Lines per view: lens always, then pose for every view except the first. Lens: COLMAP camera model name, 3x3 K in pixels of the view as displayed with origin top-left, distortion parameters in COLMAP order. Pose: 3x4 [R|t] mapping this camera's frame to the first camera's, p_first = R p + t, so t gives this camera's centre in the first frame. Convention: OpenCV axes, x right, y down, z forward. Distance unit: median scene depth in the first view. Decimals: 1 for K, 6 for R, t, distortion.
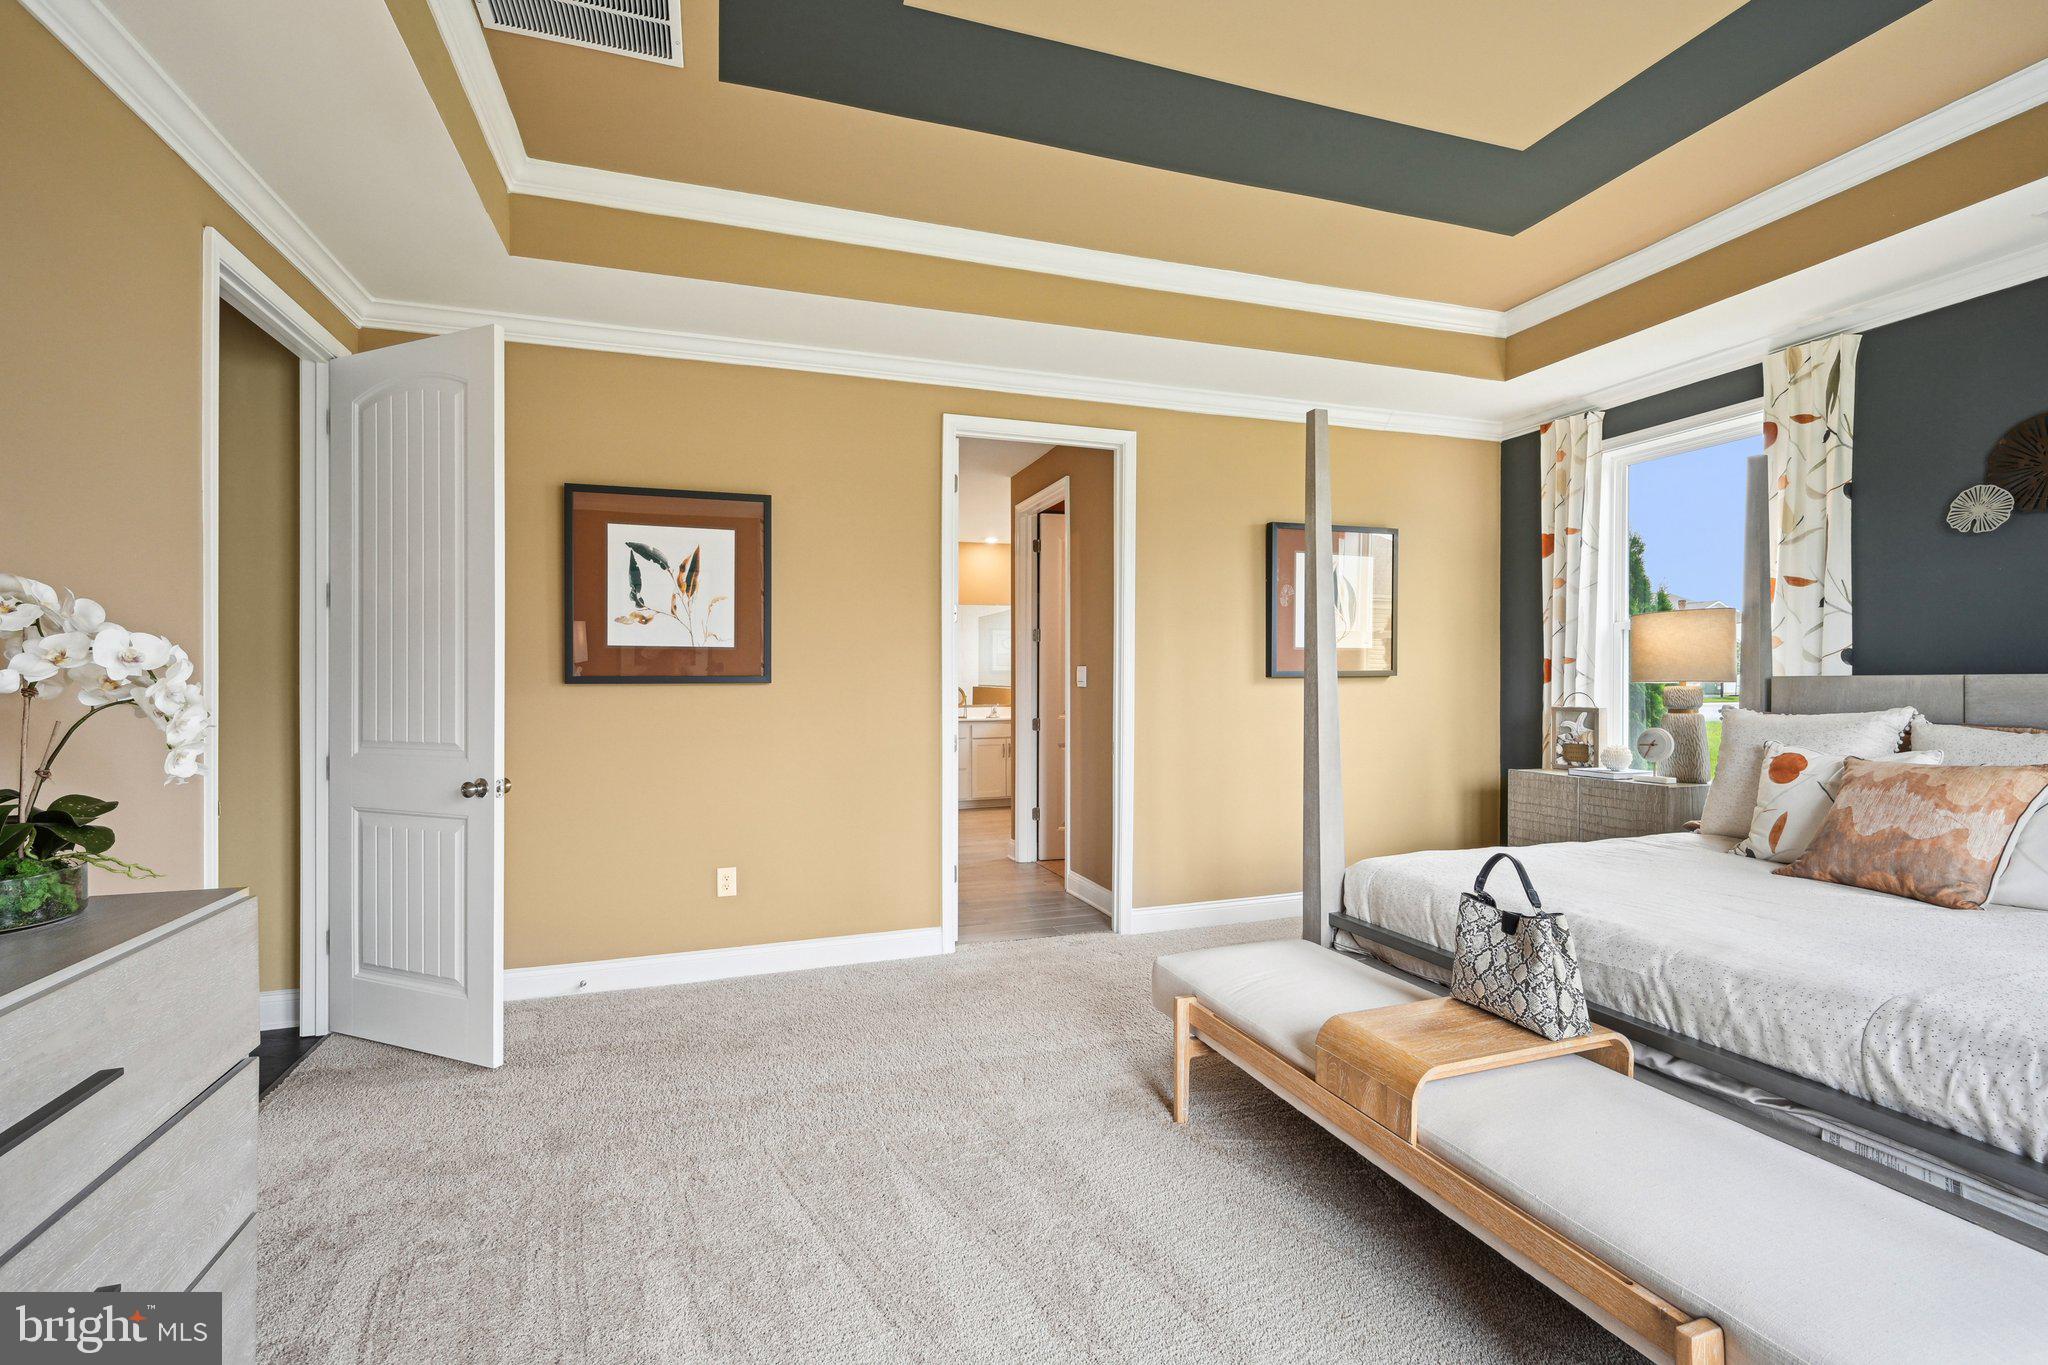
lens RADIAL K [[903.7, 0, 1024.0], [0, 903.7, 682.5], [0, 0, 1]] dist [-0.002633, -0.001355]
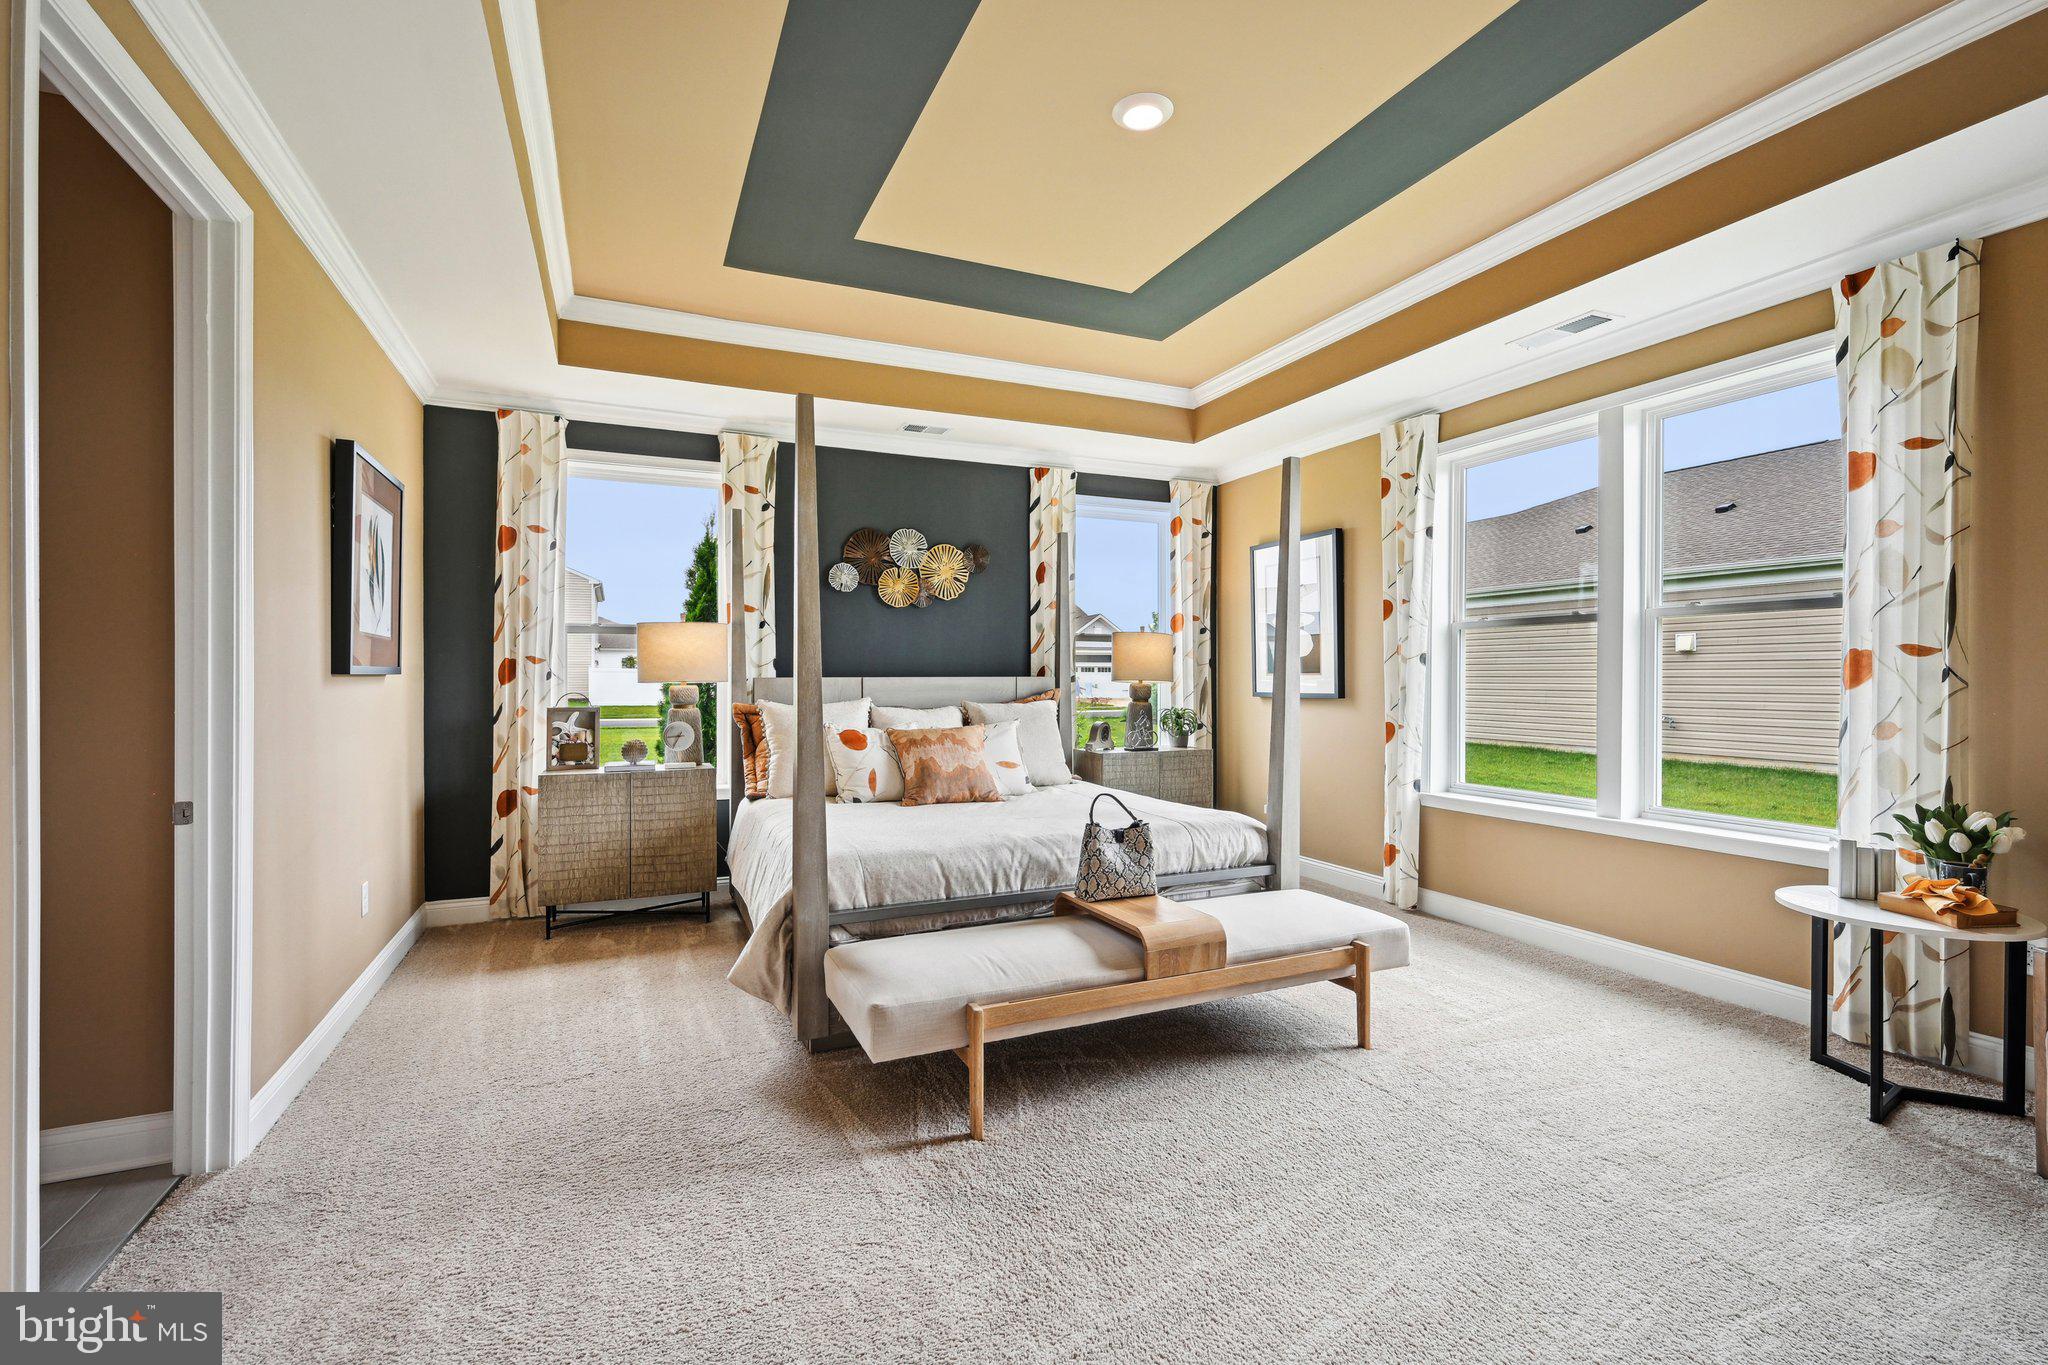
lens RADIAL K [[903.8, 0, 1020.3], [0, 903.8, 680.4], [0, 0, 1]] dist [0.000303, -0.000044]
pose [[-0.089523, 0.003723, 0.995978, -0.527576], [0.004358, 0.999985, -0.003346, 0.003484], [-0.995975, 0.004041, -0.089538, 0.701414]]
